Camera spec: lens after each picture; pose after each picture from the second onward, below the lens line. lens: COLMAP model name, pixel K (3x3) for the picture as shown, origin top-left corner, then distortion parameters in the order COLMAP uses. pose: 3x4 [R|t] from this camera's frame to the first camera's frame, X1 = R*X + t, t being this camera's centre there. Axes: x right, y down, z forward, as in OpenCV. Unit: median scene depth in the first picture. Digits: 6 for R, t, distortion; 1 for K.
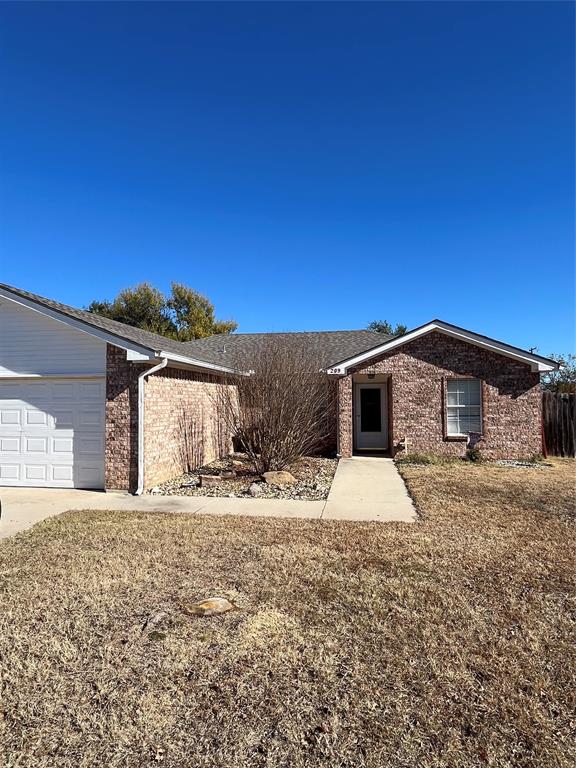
lens RADIAL K [[448.0, 0, 286.5], [0, 448.0, 386.6], [0, 0, 1]] dist [0.002807, 0.000527]
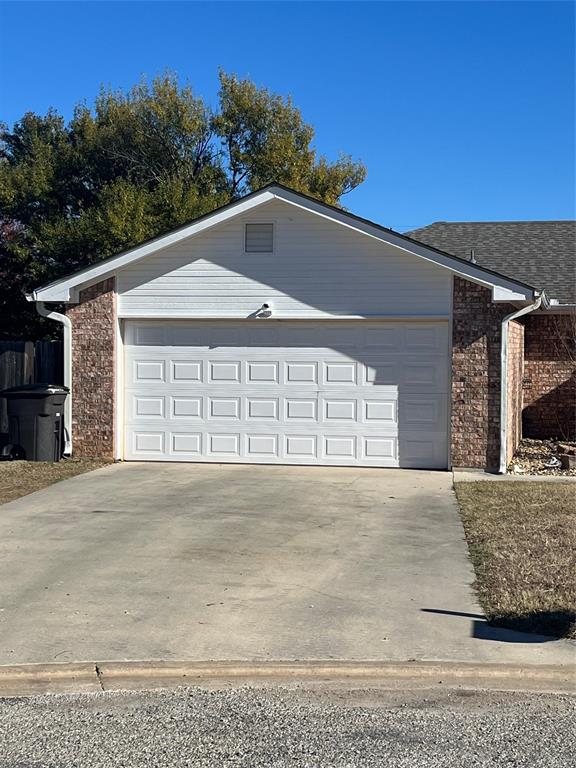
lens RADIAL K [[1259.5, 0, 288.0], [0, 1259.5, 384.0], [0, 0, 1]] dist [0.147605, -0.159250]
pose [[0.998422, 0.011969, -0.054865, -0.544002], [-0.008526, 0.998005, 0.062558, -0.044221], [0.055504, -0.061992, 0.996532, -1.113437]]
